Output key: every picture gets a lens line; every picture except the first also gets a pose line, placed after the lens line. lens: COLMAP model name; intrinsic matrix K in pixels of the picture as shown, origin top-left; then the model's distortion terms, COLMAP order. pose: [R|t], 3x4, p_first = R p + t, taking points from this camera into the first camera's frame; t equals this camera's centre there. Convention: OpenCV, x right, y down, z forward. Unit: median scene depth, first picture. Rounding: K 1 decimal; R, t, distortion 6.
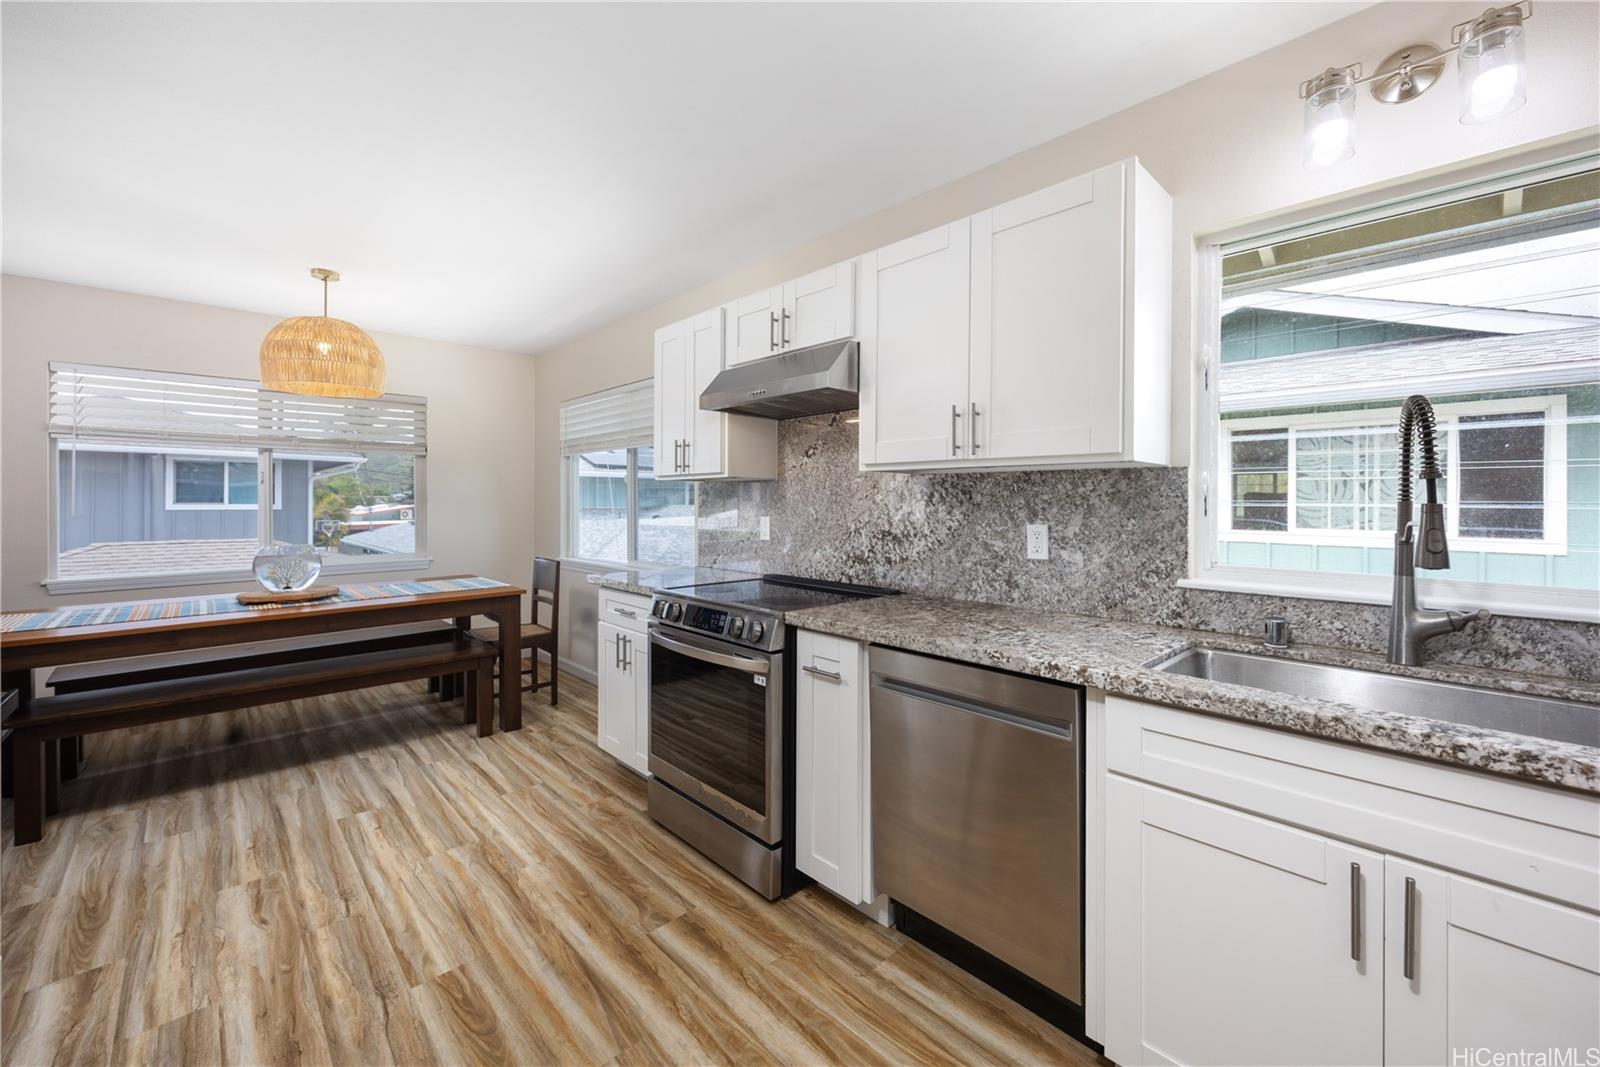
lens RADIAL K [[631.1, 0, 818.1], [0, 631.1, 495.8], [0, 0, 1]] dist [0.000109, 0.000301]
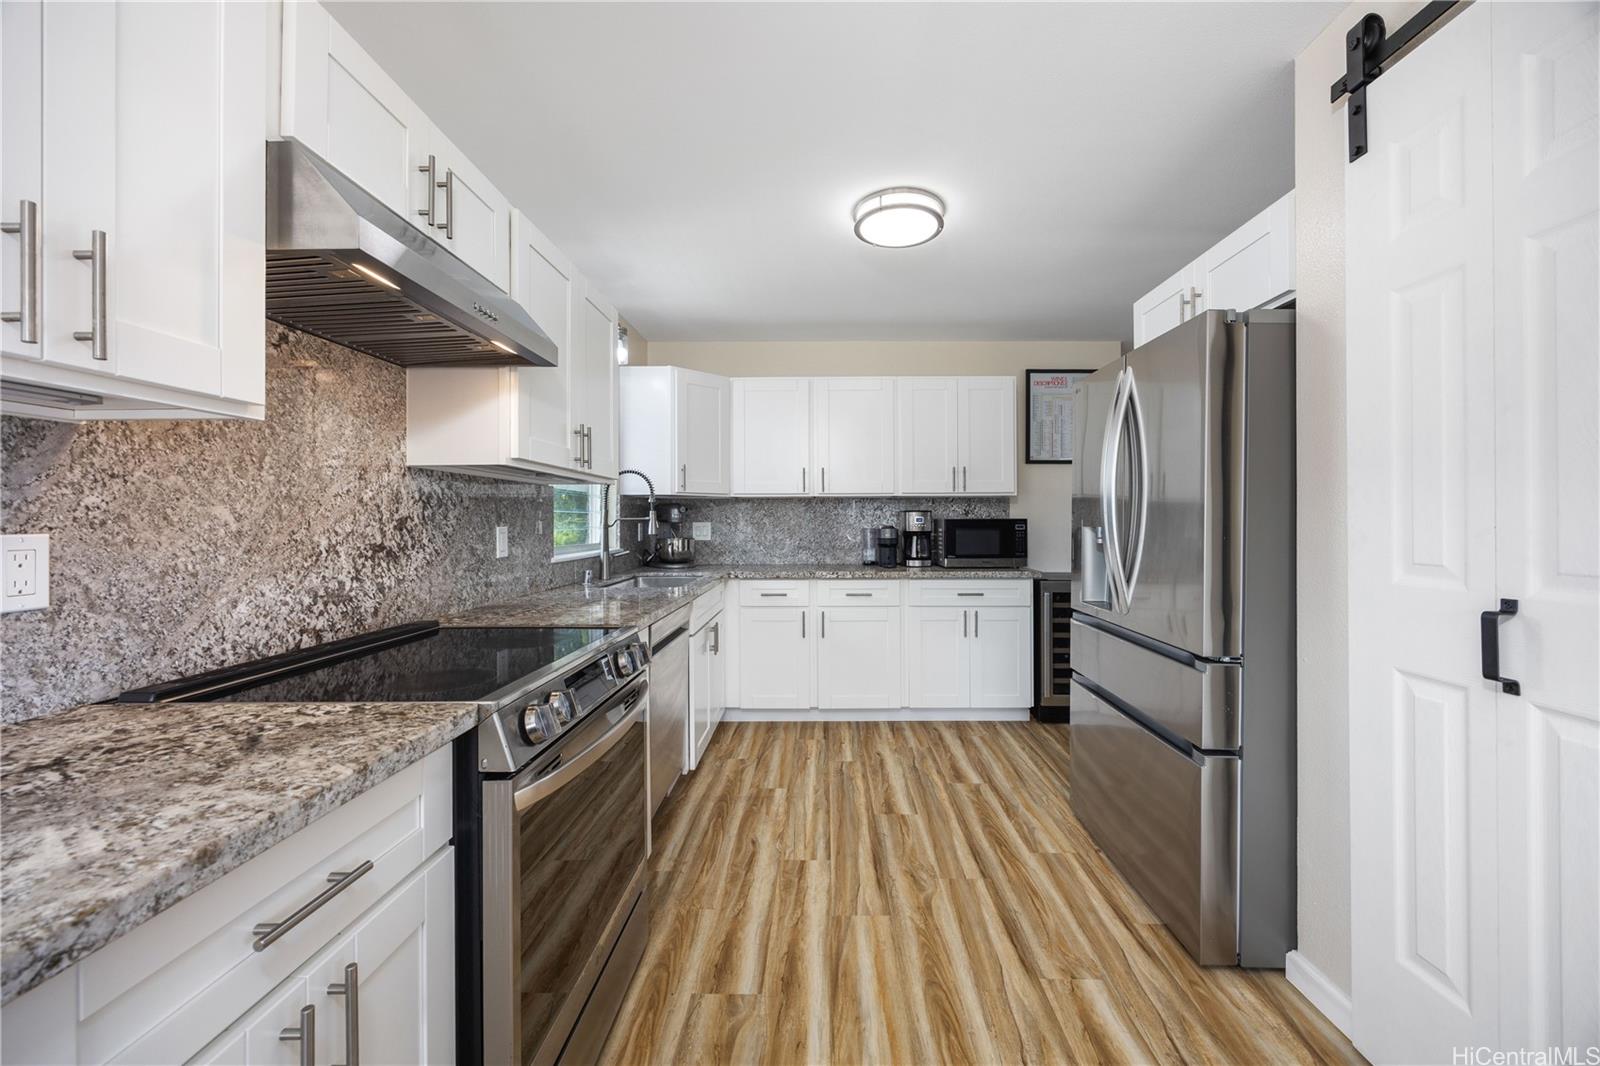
lens RADIAL K [[631.1, 0, 796.3], [0, 631.1, 517.7], [0, 0, 1]] dist [0.000109, 0.000301]
pose [[-0.680726, 0.010924, 0.732457, -0.712332], [0.003734, 0.999928, -0.011443, 0.037605], [-0.732529, -0.005055, -0.680717, 1.170147]]
